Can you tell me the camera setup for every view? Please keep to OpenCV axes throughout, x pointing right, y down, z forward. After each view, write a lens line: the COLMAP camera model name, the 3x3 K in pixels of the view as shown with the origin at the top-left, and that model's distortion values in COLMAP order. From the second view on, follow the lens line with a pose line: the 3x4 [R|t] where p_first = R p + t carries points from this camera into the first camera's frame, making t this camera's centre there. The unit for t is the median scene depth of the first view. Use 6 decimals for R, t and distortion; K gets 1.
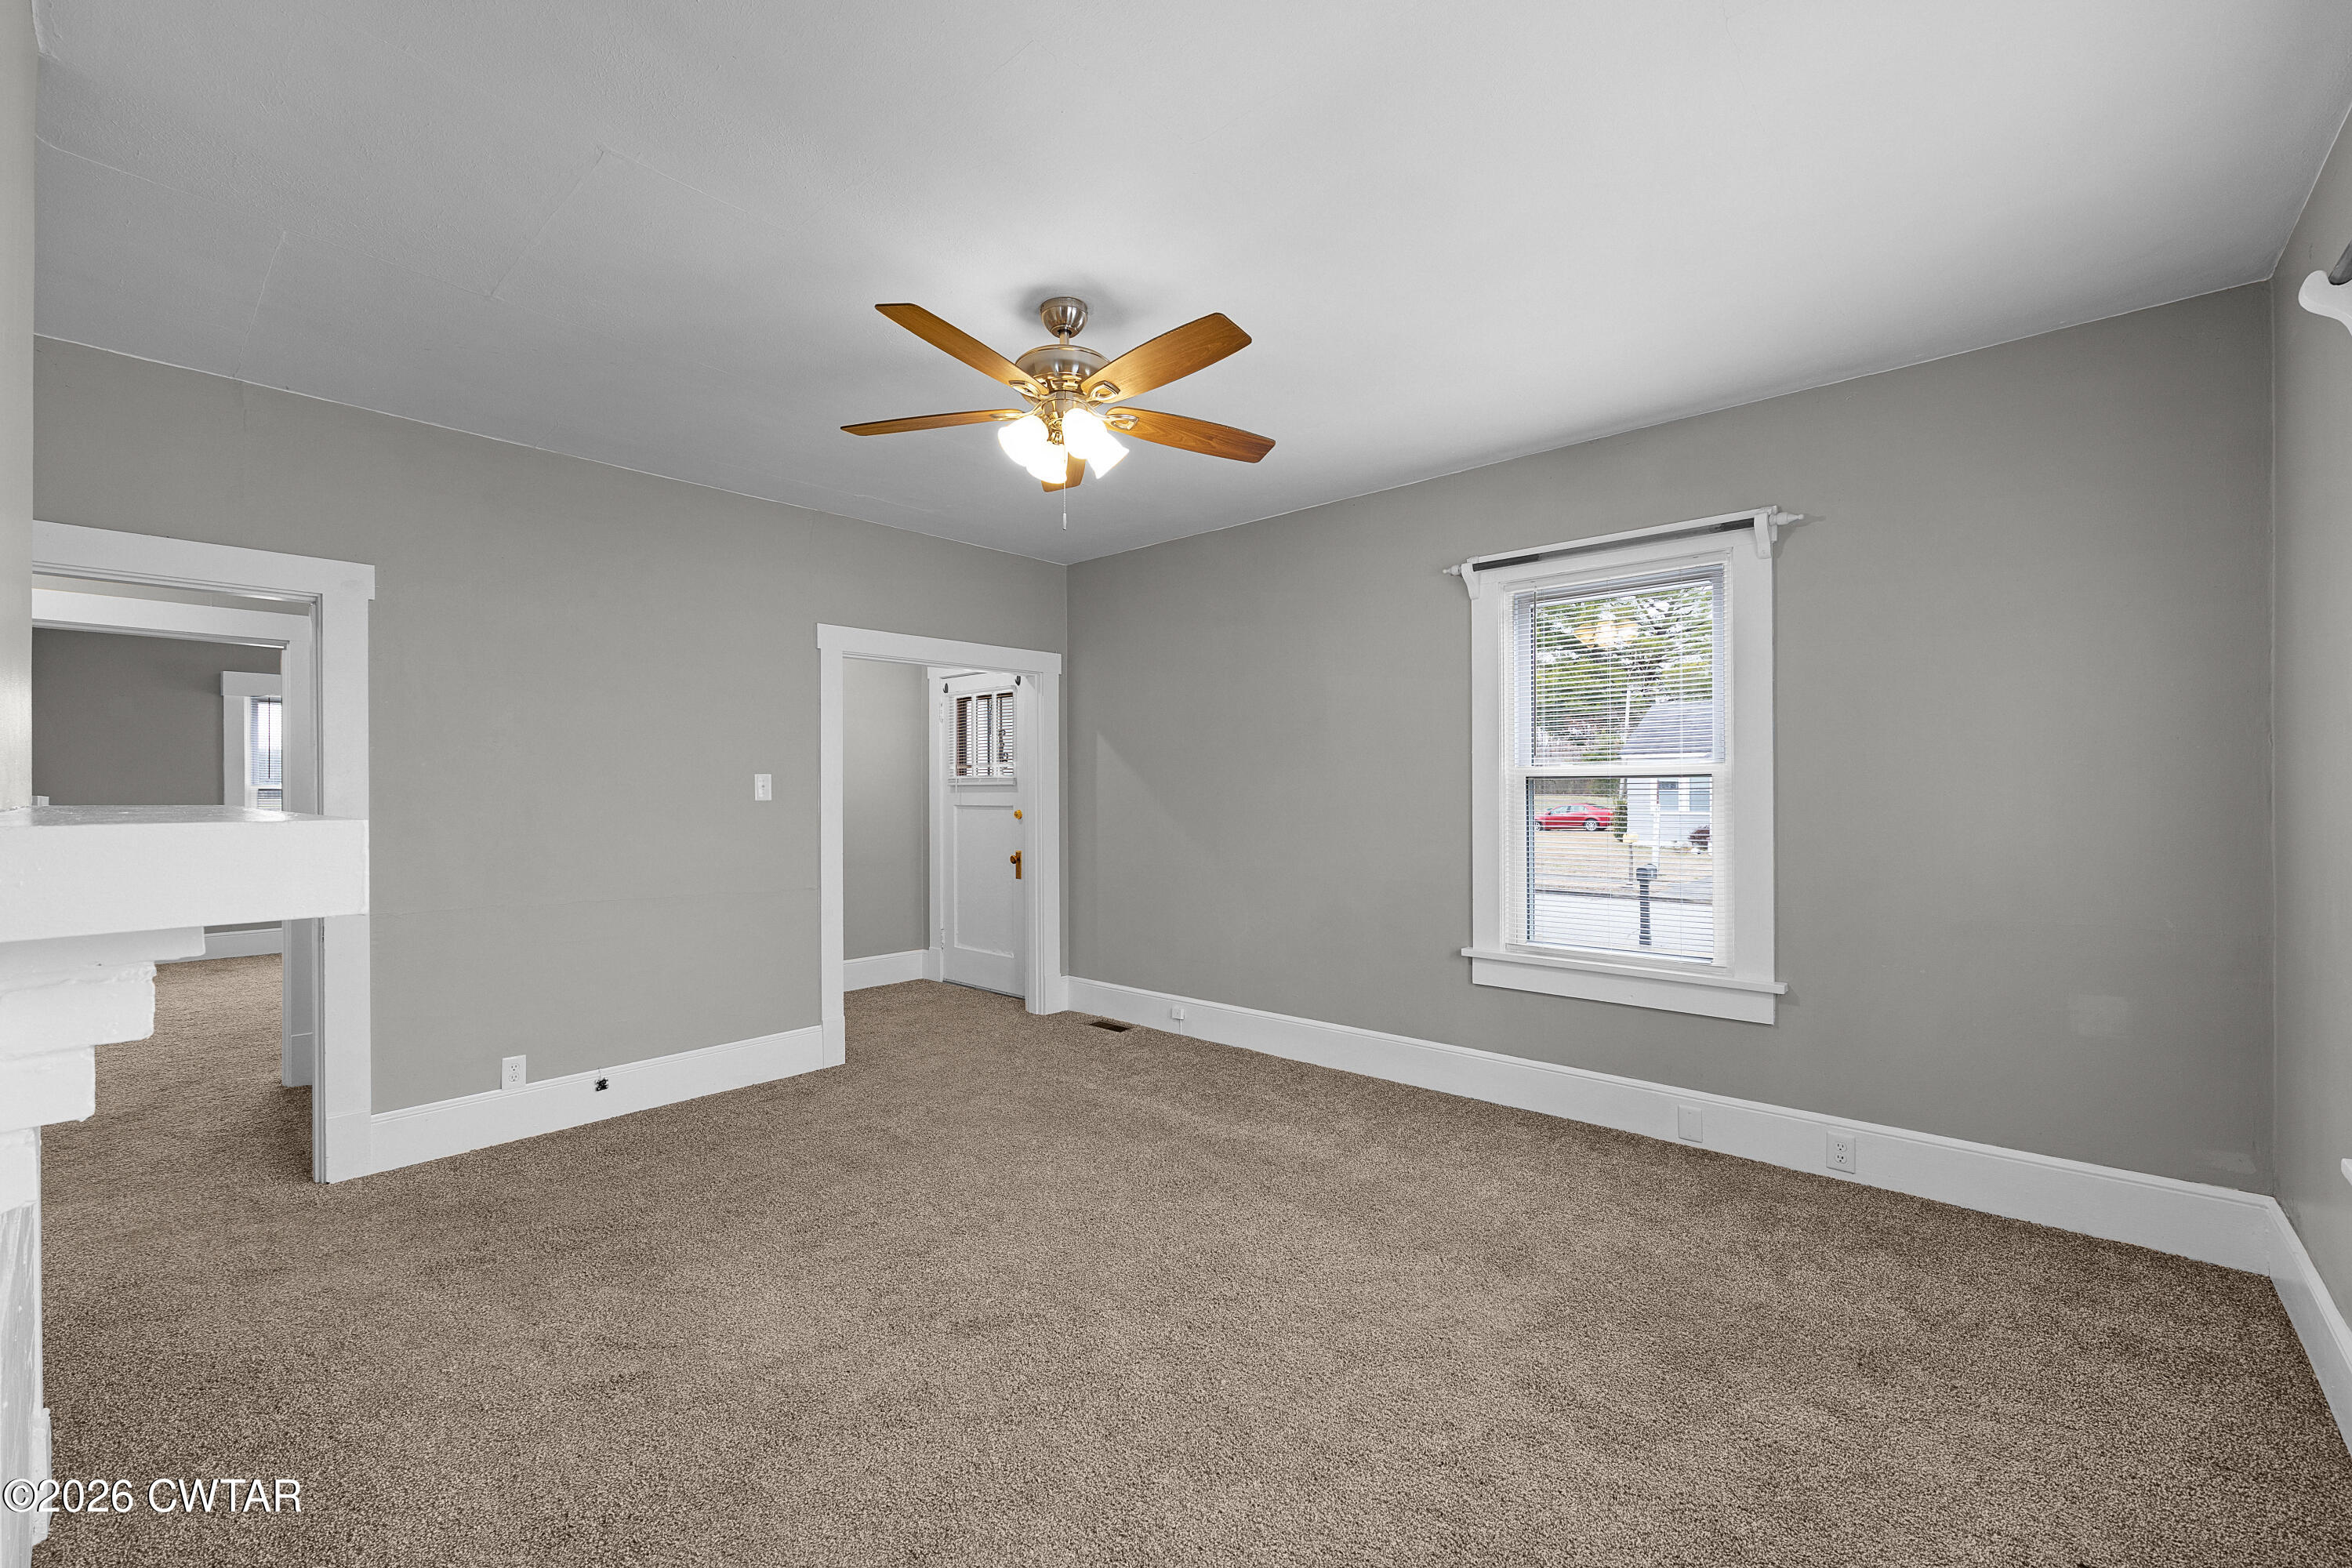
lens RADIAL K [[972.4, 0, 1185.4], [0, 972.4, 792.9], [0, 0, 1]] dist [0.001585, 0.000084]
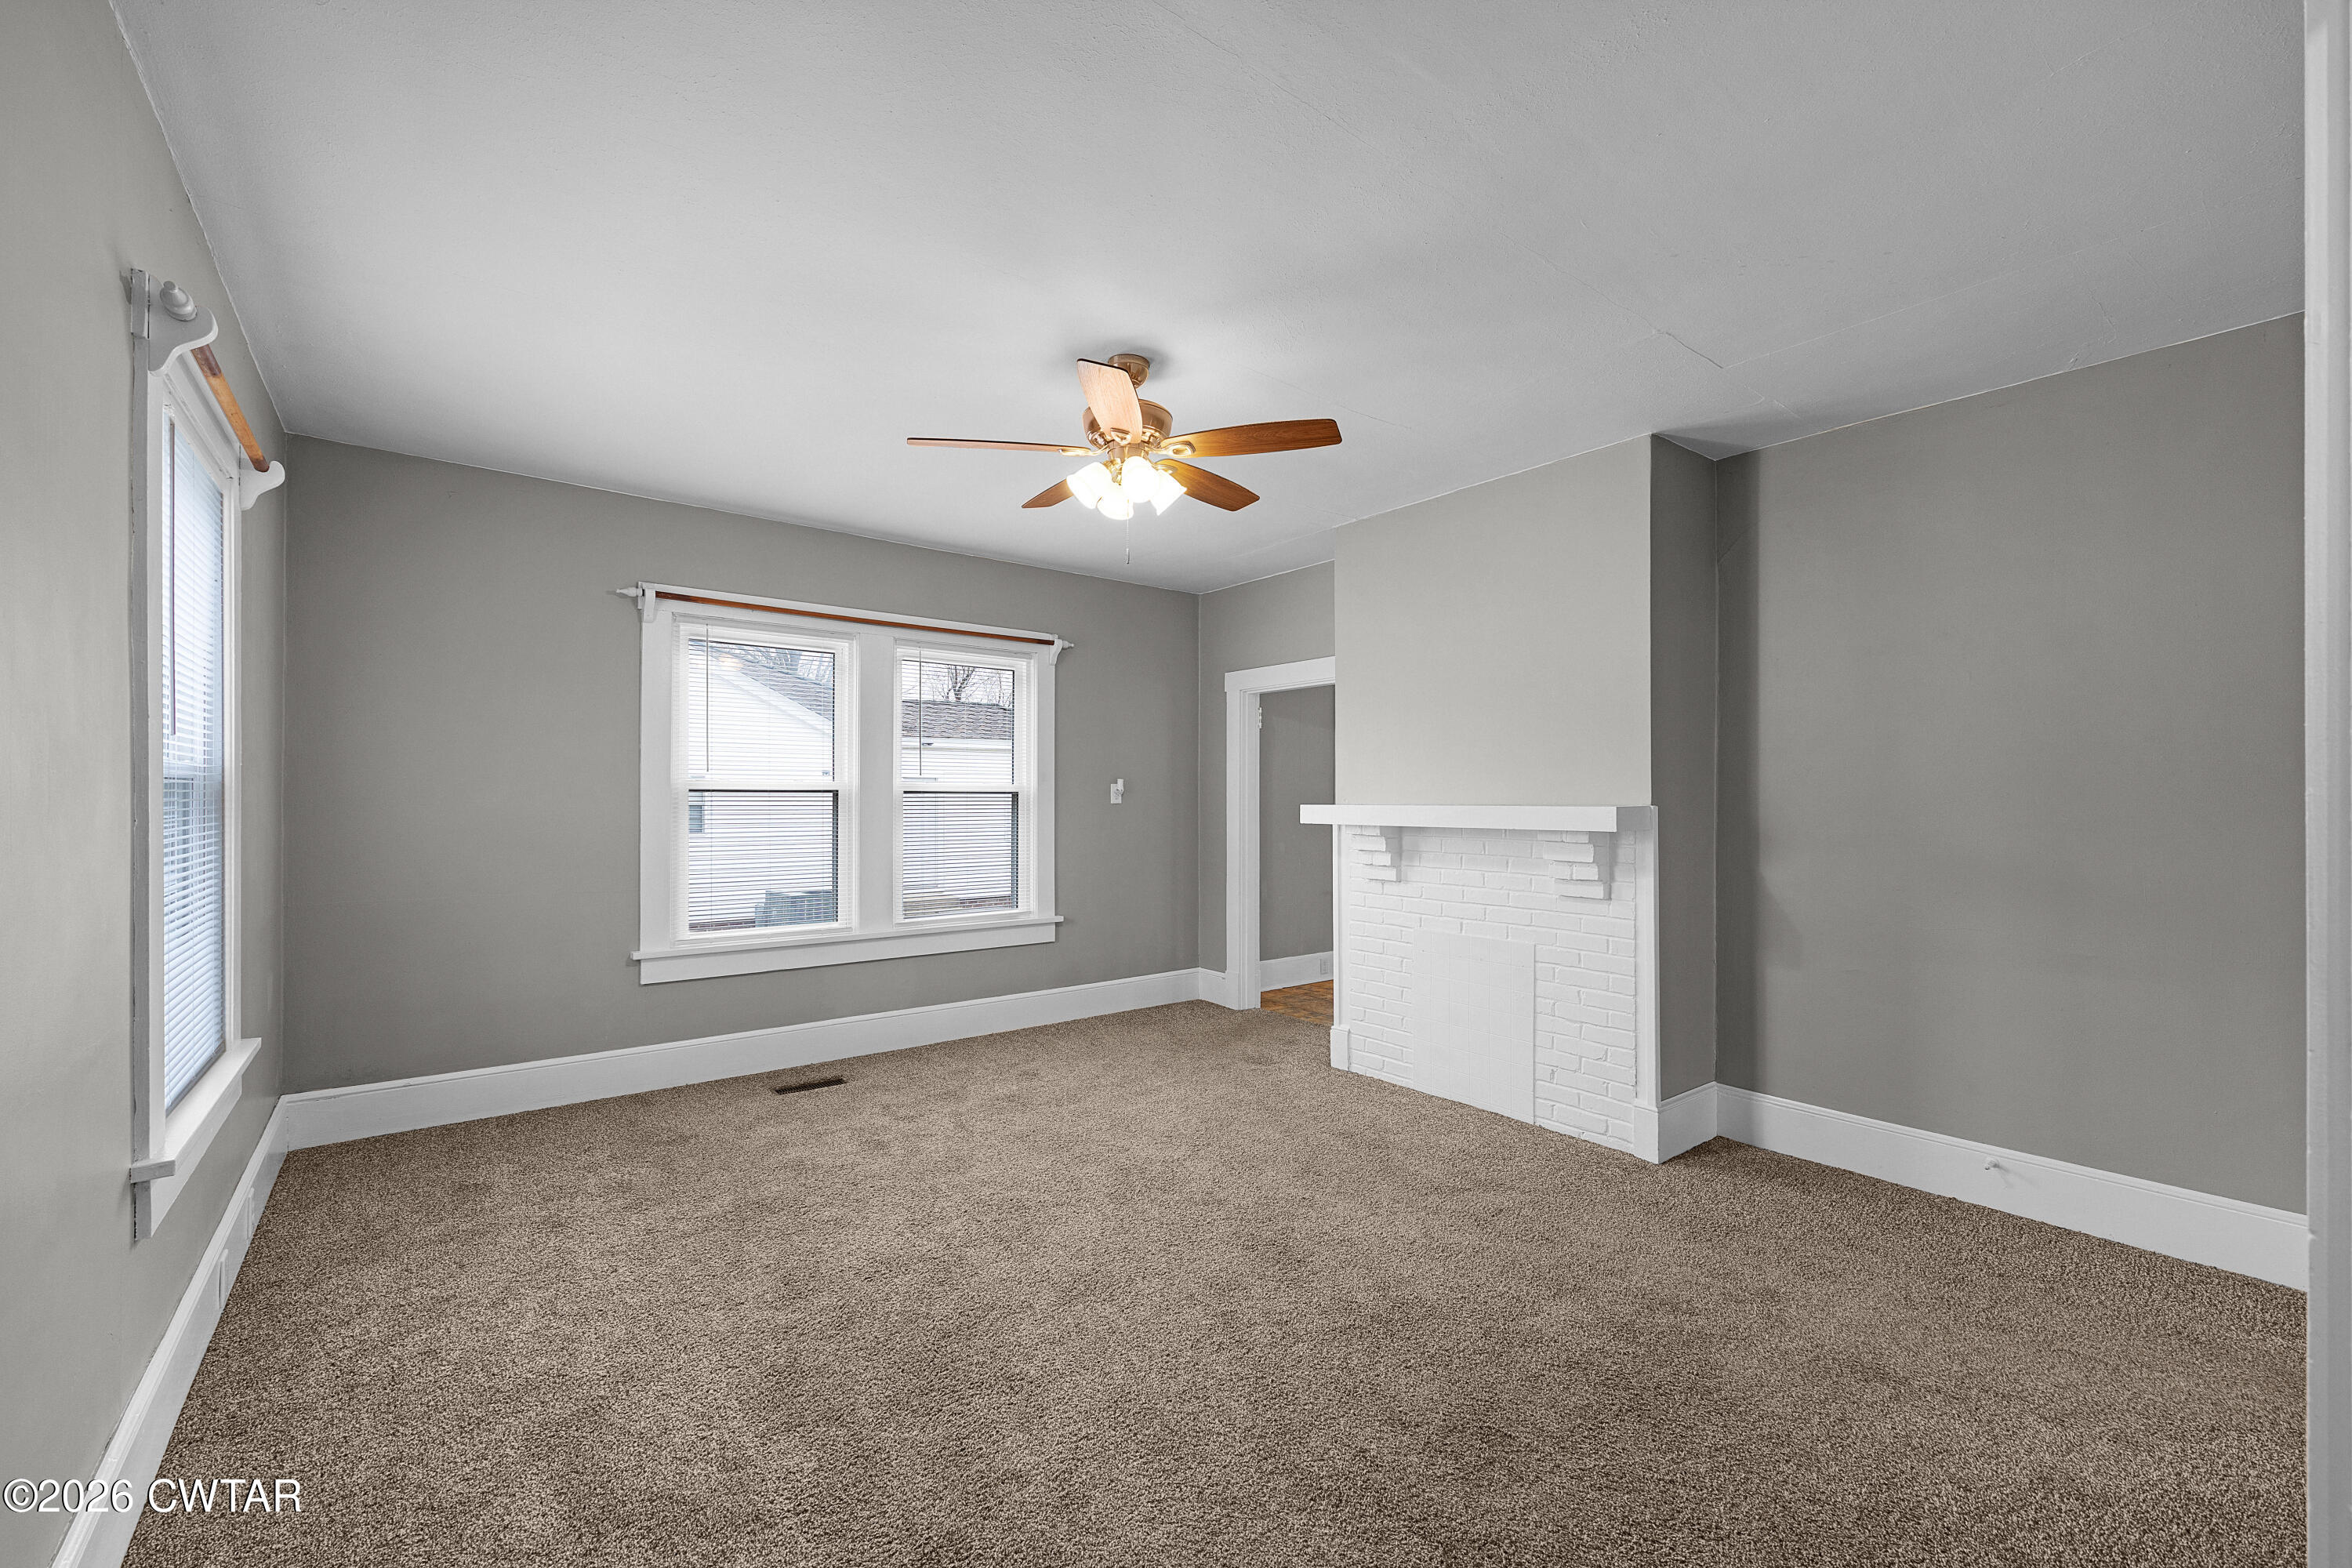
lens RADIAL K [[955.0, 0, 1179.3], [0, 955.0, 792.8], [0, 0, 1]] dist [0.002020, 0.000036]
pose [[-0.981682, 0.003628, 0.190491, -0.277777], [0.003464, 0.999993, -0.001194, -0.004879], [-0.190494, -0.000512, -0.981688, 1.478472]]
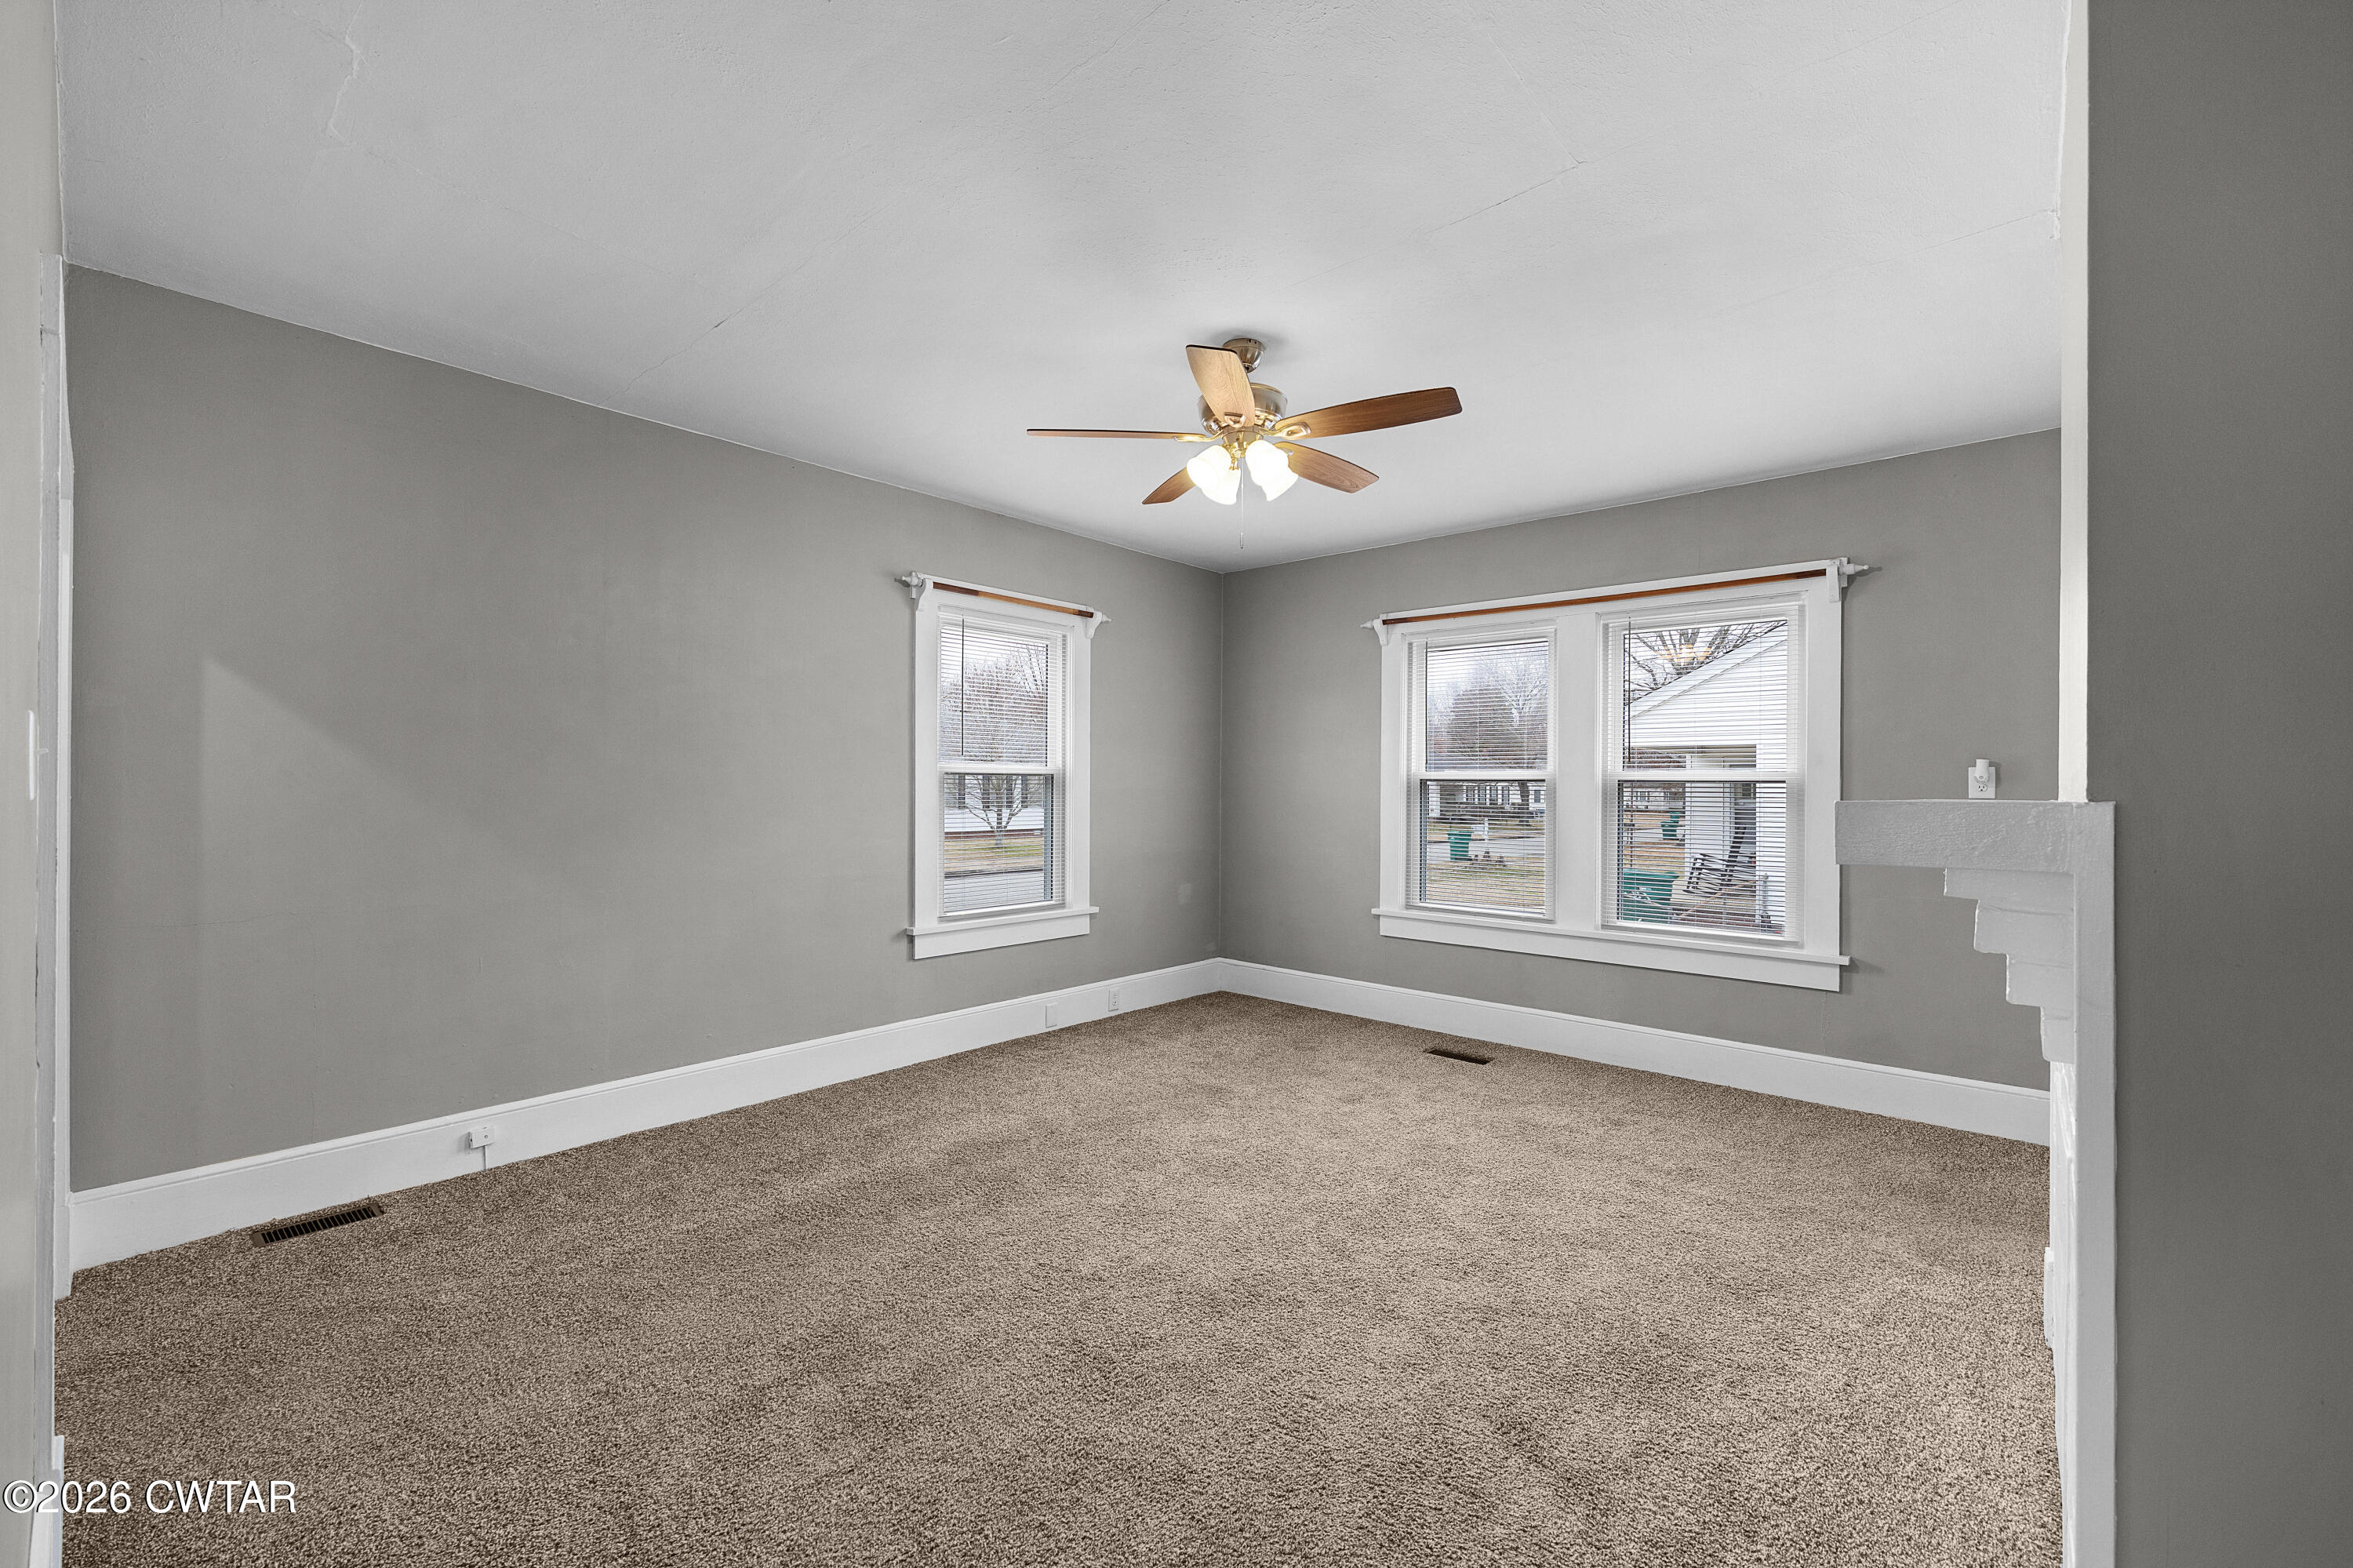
lens RADIAL K [[955.5, 0, 1179.8], [0, 955.5, 792.8], [0, 0, 1]] dist [0.002020, 0.000036]
pose [[0.007031, -0.001562, 0.999974, -0.866001], [-0.001852, 0.999997, 0.001575, 0.005368], [-0.999974, -0.001863, 0.007028, 0.765471]]
